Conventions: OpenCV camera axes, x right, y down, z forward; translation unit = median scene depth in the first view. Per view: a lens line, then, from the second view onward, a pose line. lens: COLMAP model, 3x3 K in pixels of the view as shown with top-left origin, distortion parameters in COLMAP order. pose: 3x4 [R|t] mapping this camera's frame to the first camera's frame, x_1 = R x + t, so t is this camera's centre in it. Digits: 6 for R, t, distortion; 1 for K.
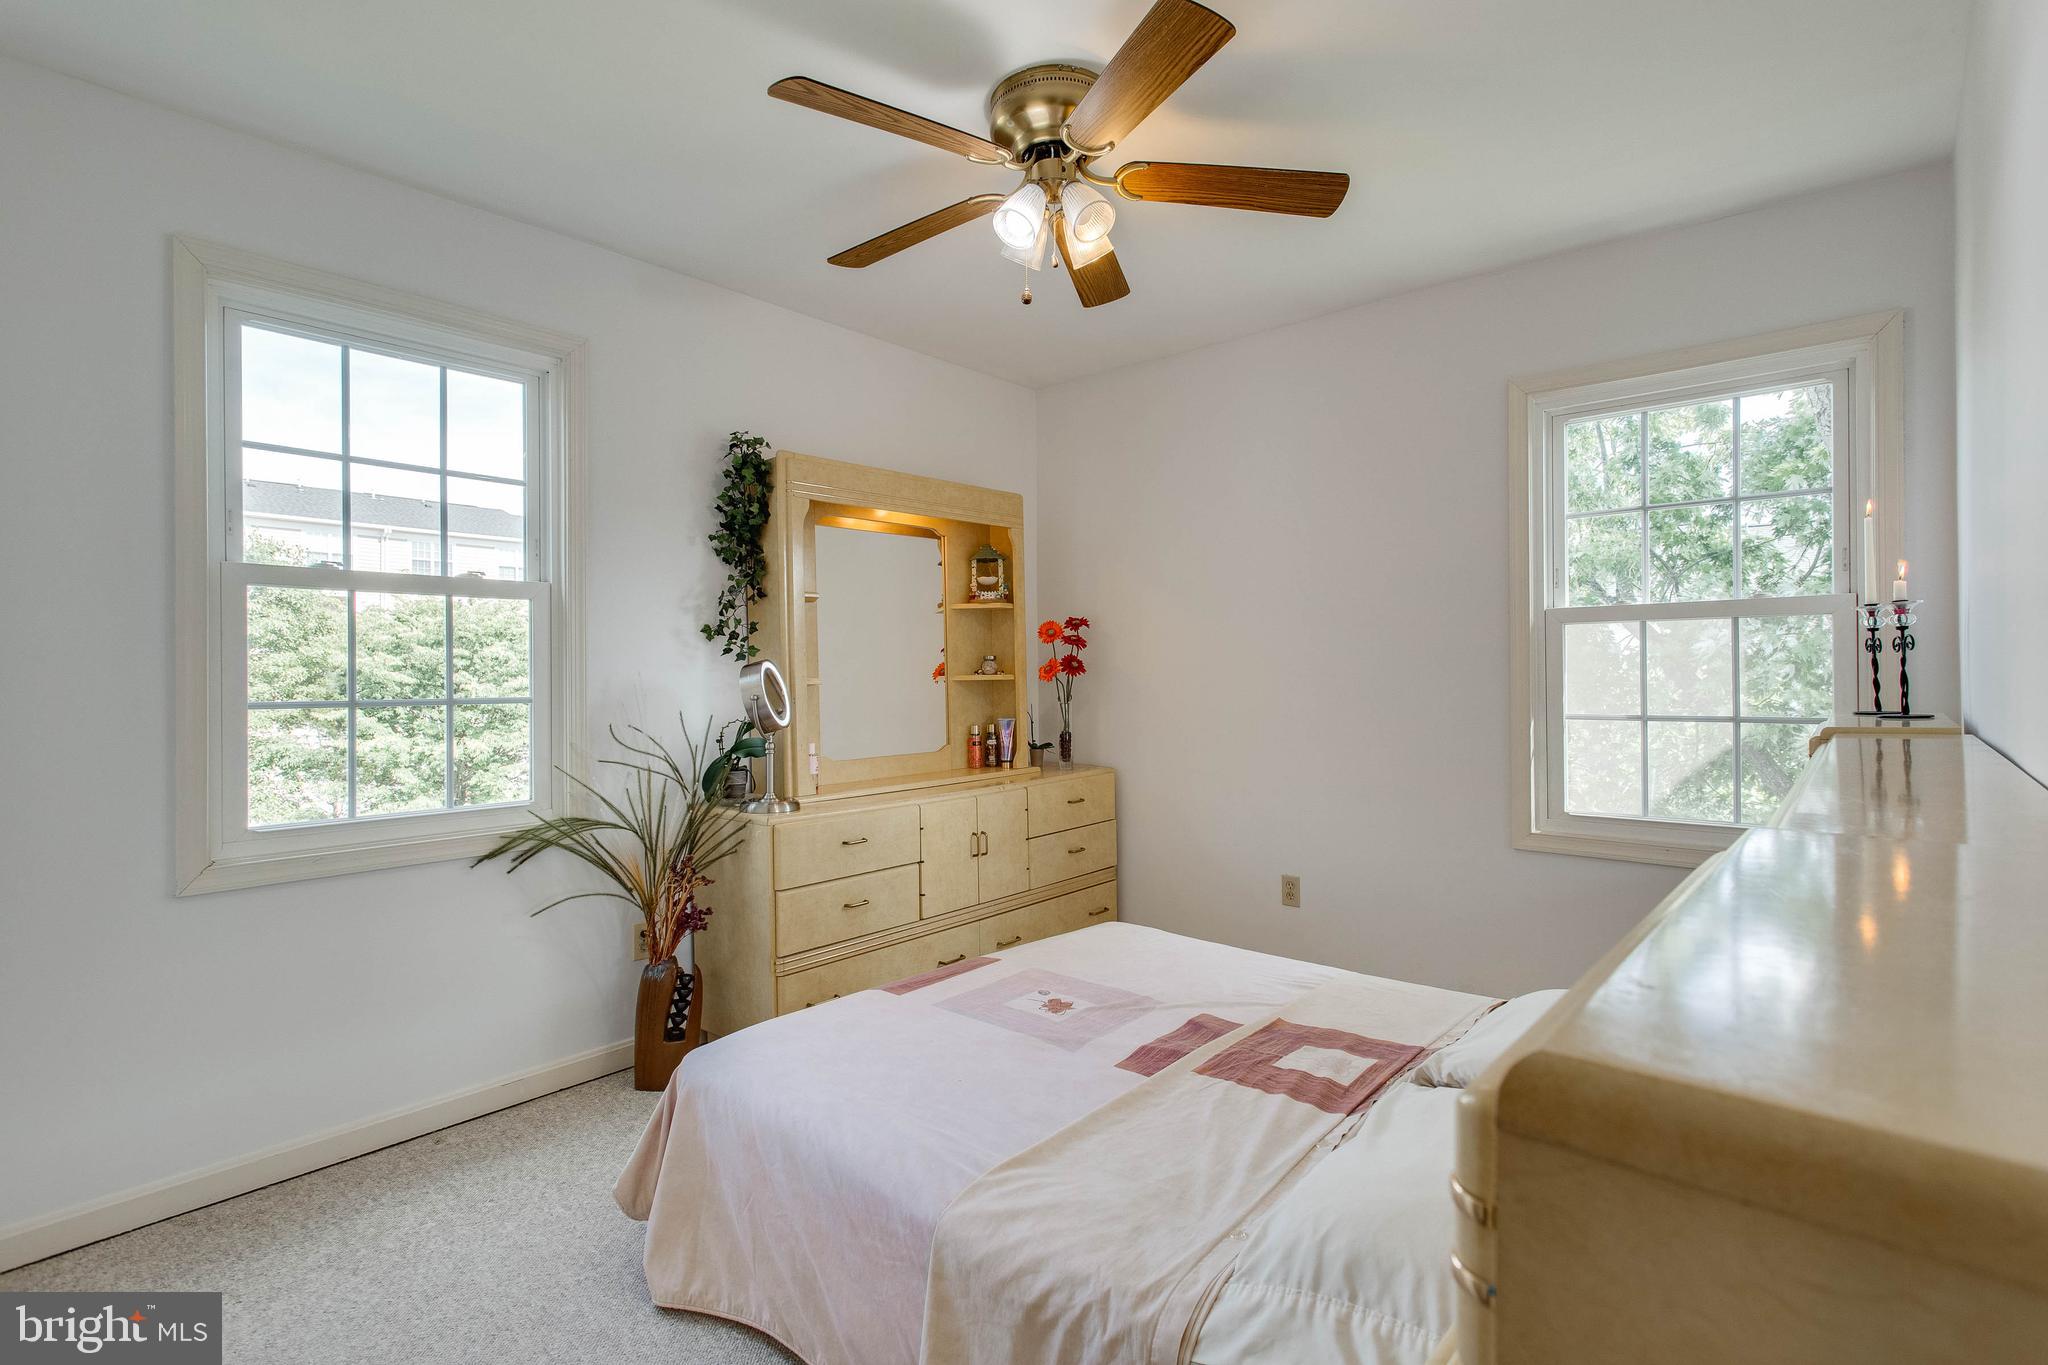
lens RADIAL K [[959.9, 0, 1018.8], [0, 959.9, 673.6], [0, 0, 1]] dist [-0.006167, -0.000496]
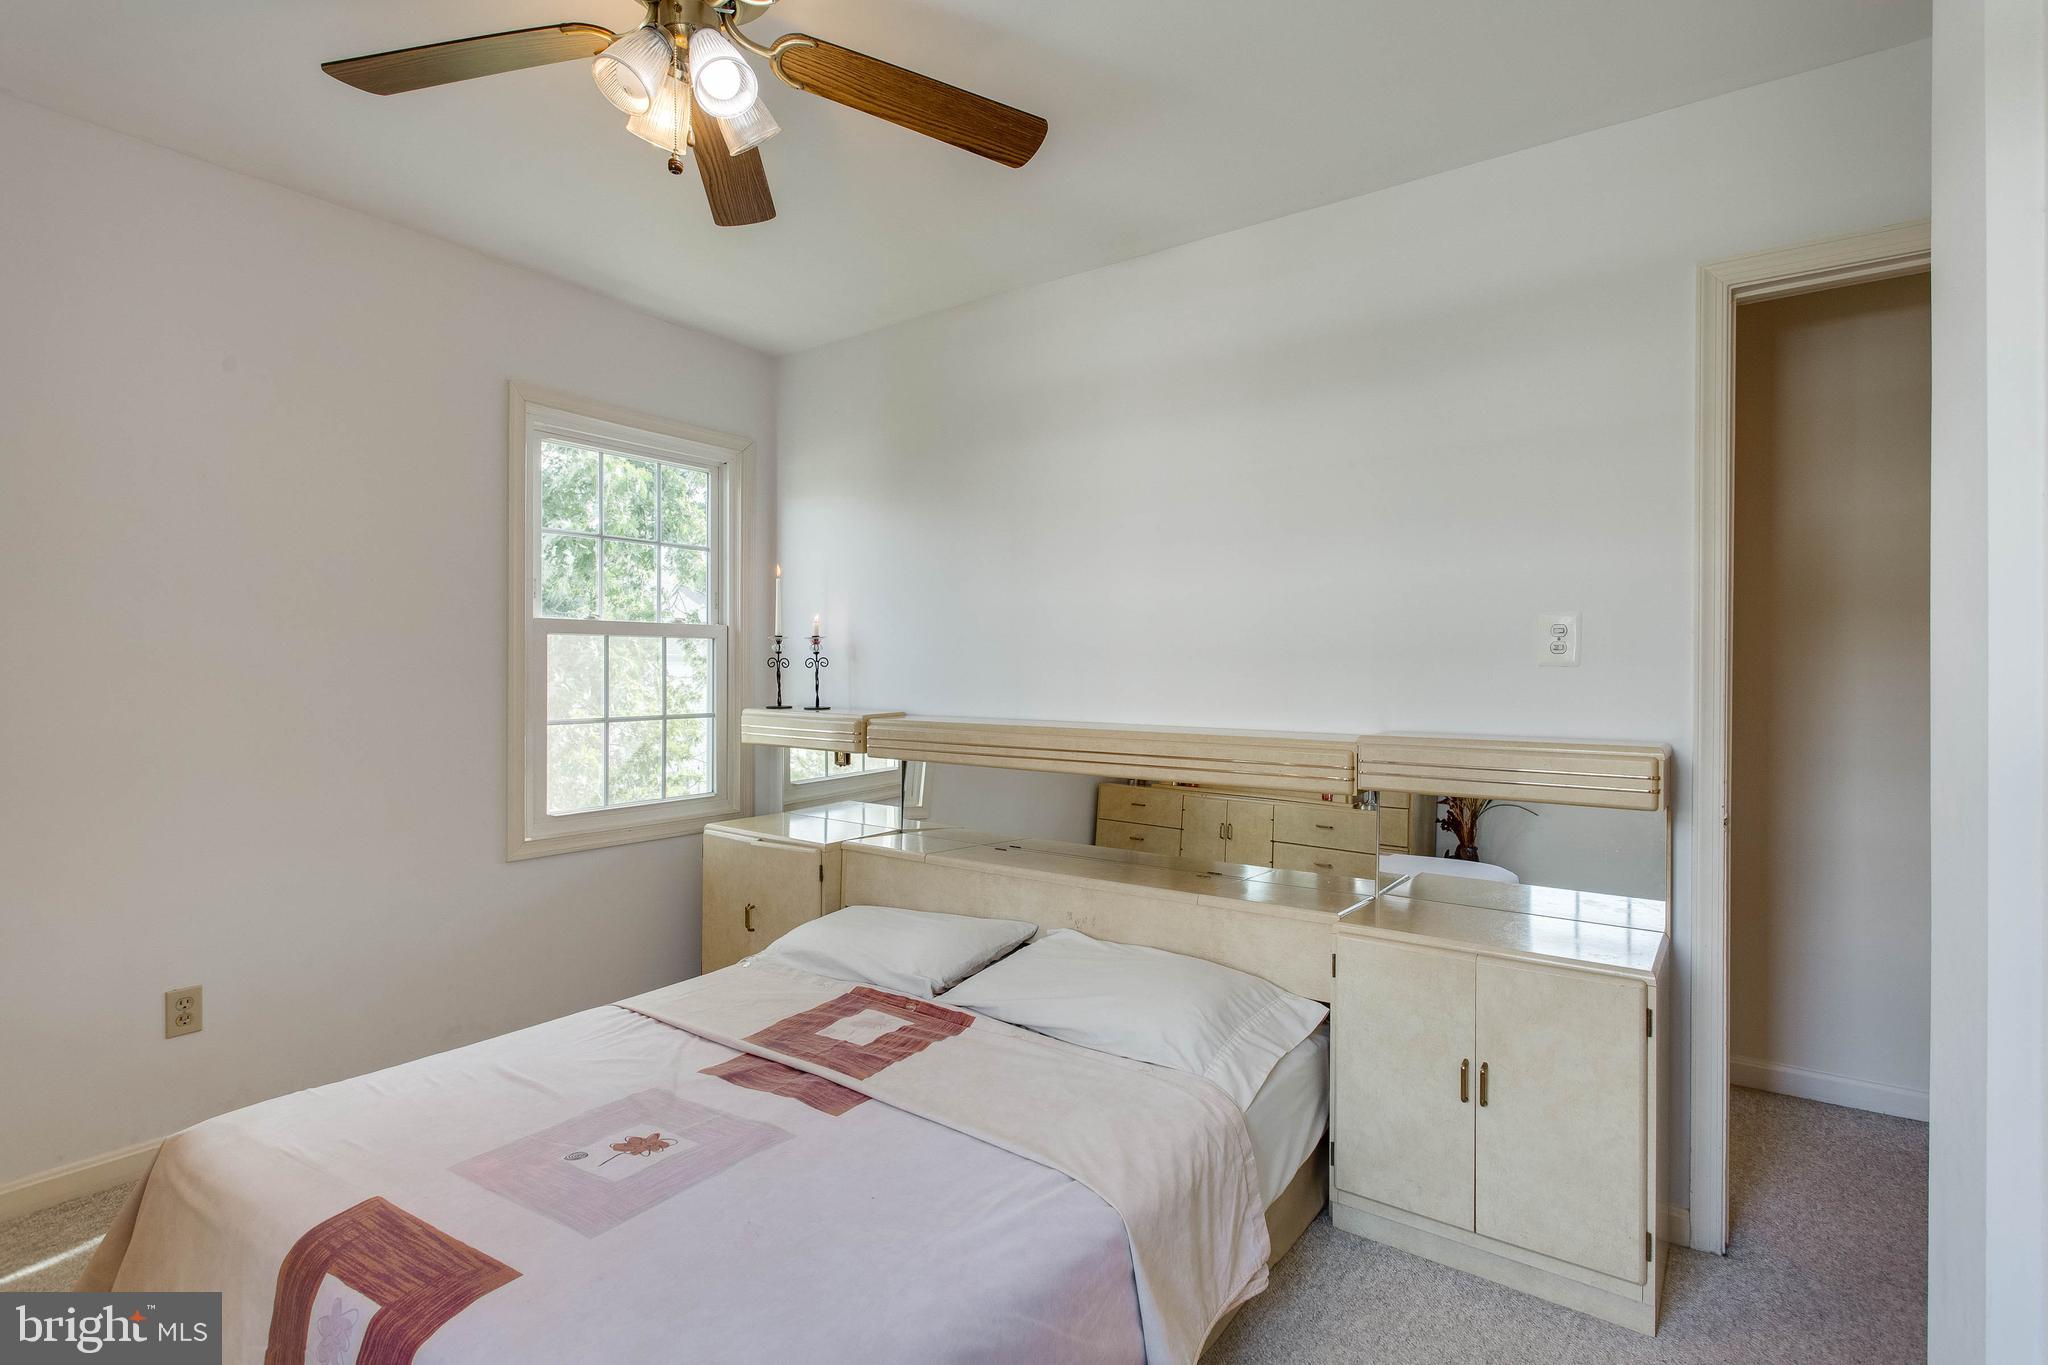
lens RADIAL K [[983.8, 0, 1032.8], [0, 983.8, 672.7], [0, 0, 1]] dist [0.002118, 0.000701]
pose [[-0.117906, 0.006787, 0.993002, -0.634851], [-0.001133, 0.999975, -0.006970, -0.003155], [-0.993024, -0.001947, -0.117896, 0.691050]]
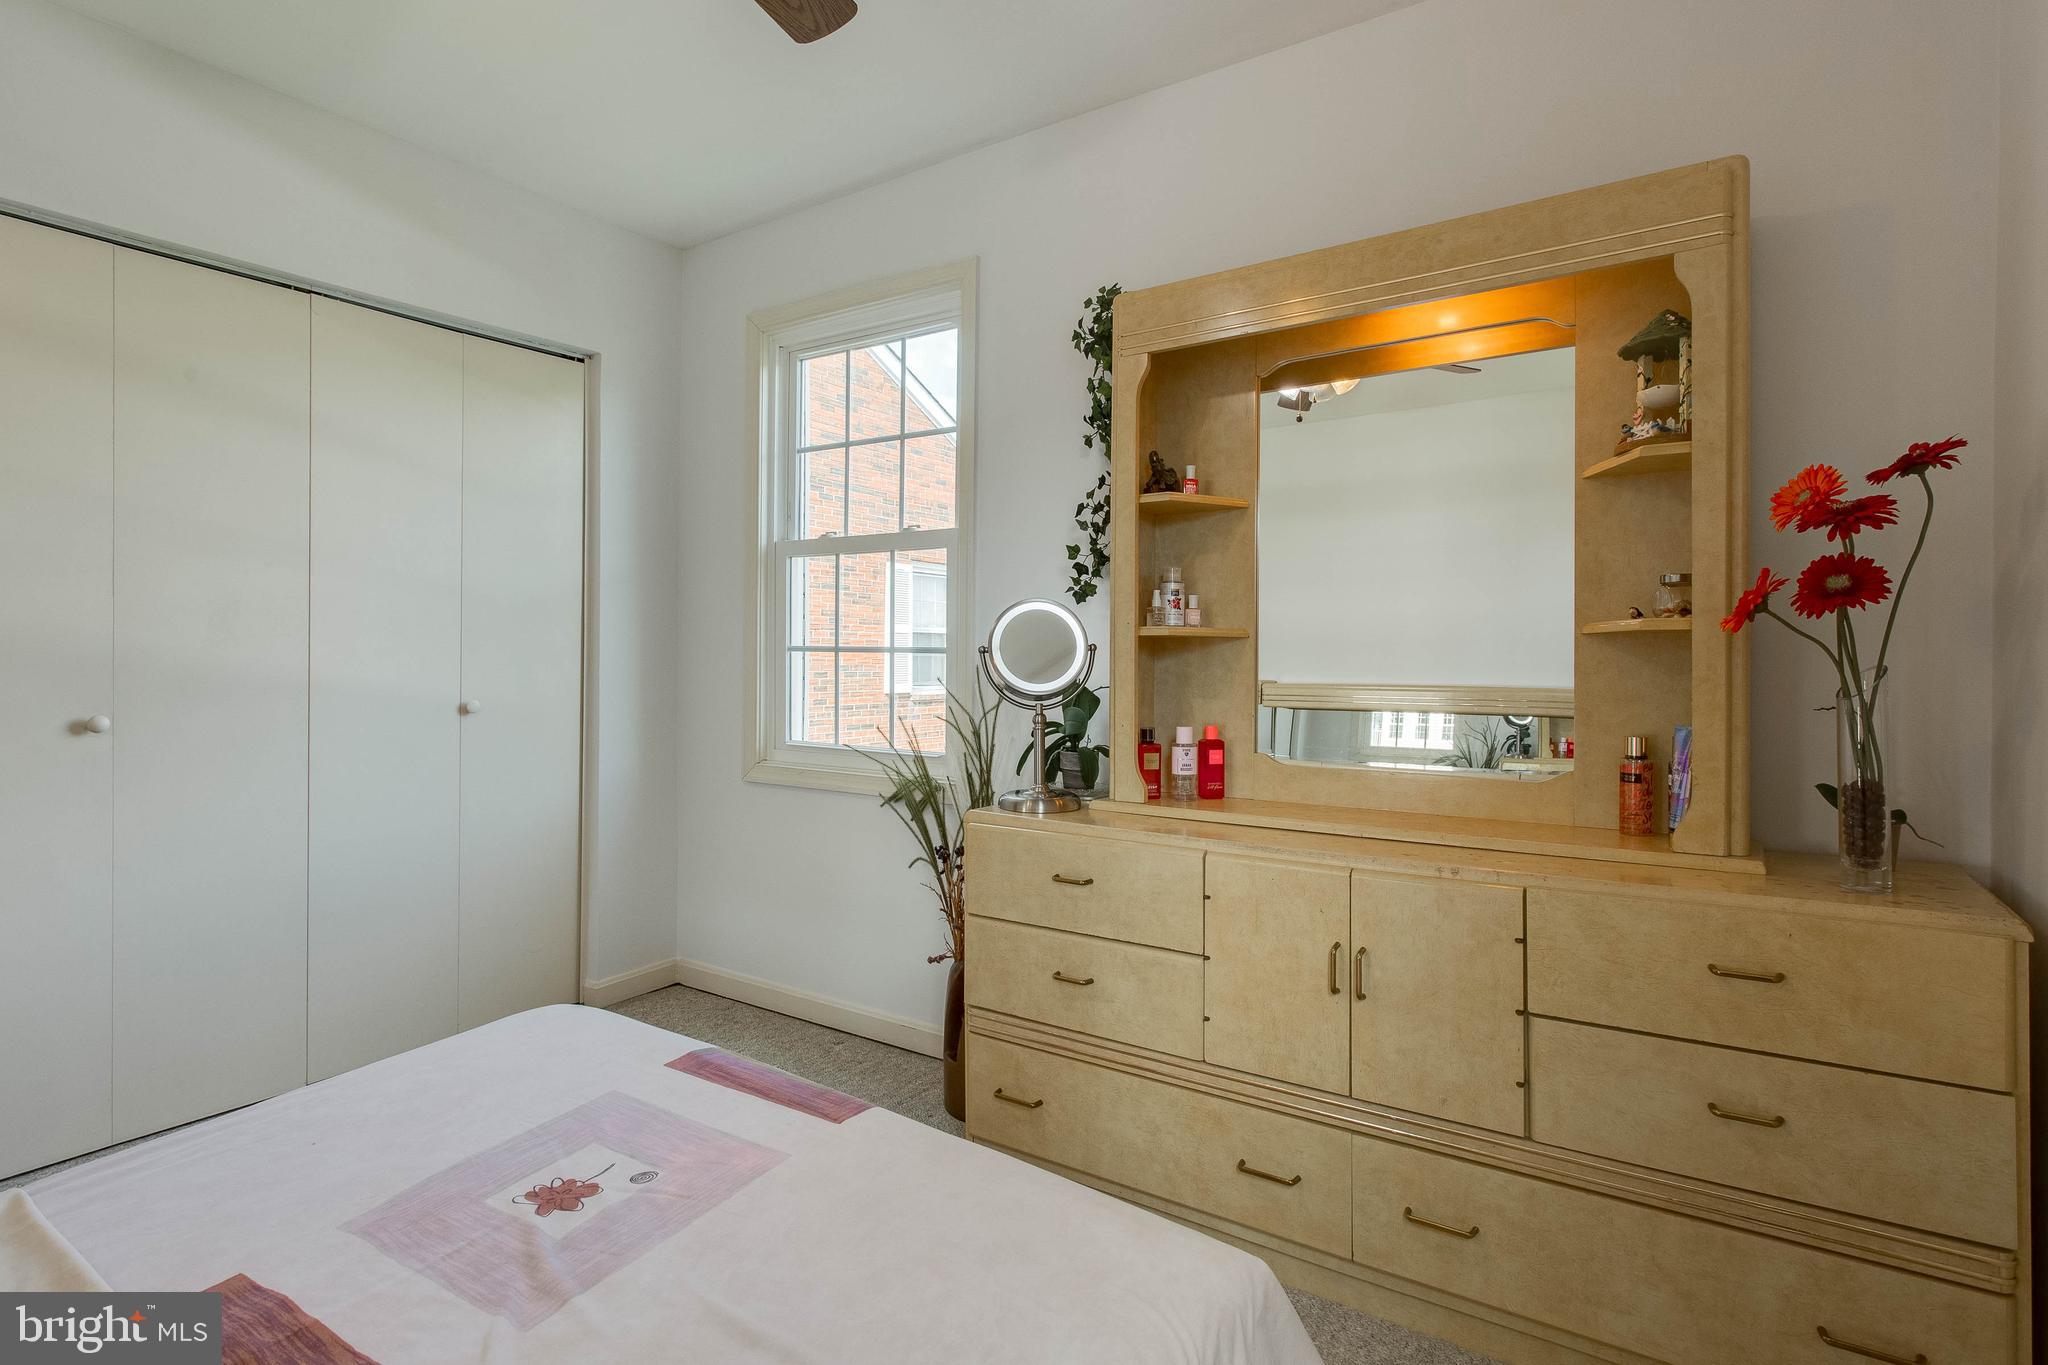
lens RADIAL K [[983.8, 0, 1008.0], [0, 983.8, 669.3], [0, 0, 1]] dist [0.002118, 0.000701]
pose [[0.138906, 0.020875, -0.990086, 0.544765], [-0.006906, 0.999774, 0.020110, 0.028165], [0.990282, 0.004044, 0.139018, 1.018594]]
